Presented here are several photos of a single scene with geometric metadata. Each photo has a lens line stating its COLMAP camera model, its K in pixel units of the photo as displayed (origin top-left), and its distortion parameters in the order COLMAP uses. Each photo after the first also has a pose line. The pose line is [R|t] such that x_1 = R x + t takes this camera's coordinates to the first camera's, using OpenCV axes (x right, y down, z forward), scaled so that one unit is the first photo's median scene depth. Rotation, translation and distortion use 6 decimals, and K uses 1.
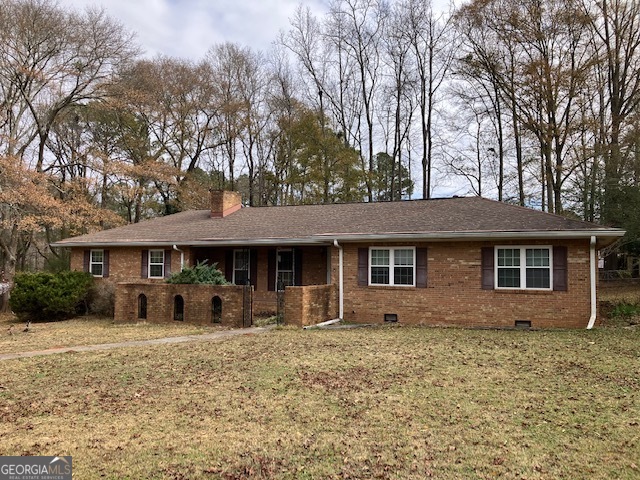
lens RADIAL K [[526.3, 0, 316.1], [0, 526.3, 249.5], [0, 0, 1]] dist [0.101853, -0.202205]
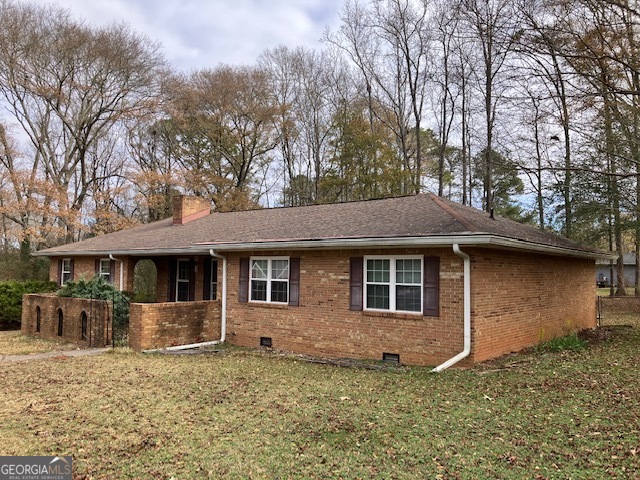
lens RADIAL K [[526.3, 0, 316.1], [0, 526.3, 249.5], [0, 0, 1]] dist [0.101853, -0.202205]
pose [[0.967548, -0.006016, -0.252615, 0.437022], [0.003462, 0.999938, -0.010553, -0.007534], [0.252663, 0.009336, 0.967509, 0.213857]]
